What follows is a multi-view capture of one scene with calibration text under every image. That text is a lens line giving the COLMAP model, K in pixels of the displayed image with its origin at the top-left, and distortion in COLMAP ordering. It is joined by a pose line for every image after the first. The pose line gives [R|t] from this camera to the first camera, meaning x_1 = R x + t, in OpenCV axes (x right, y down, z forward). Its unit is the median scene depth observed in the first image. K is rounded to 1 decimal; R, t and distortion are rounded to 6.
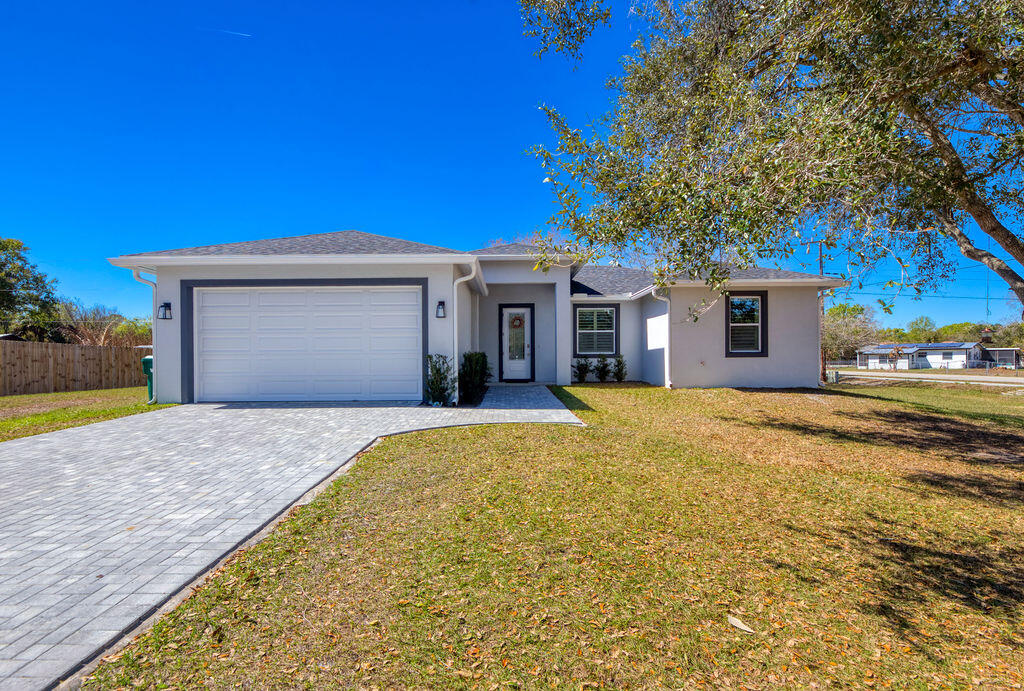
lens RADIAL K [[459.8, 0, 512.0], [0, 459.8, 345.5], [0, 0, 1]] dist [-0.000097, -0.000026]
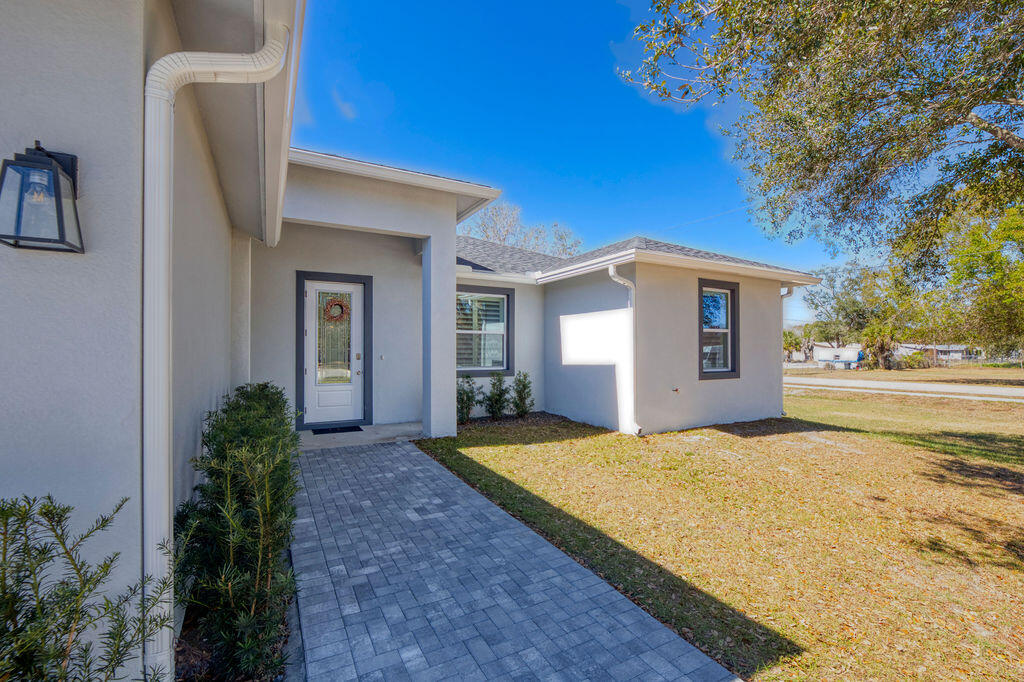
lens RADIAL K [[428.8, 0, 512.0], [0, 428.8, 341.0], [0, 0, 1]] dist [0.001292, 0.000019]
pose [[0.874398, 0.019360, 0.484824, -0.052642], [-0.020001, 0.999793, -0.003851, -0.018559], [-0.484798, -0.006329, 0.874603, 0.516305]]
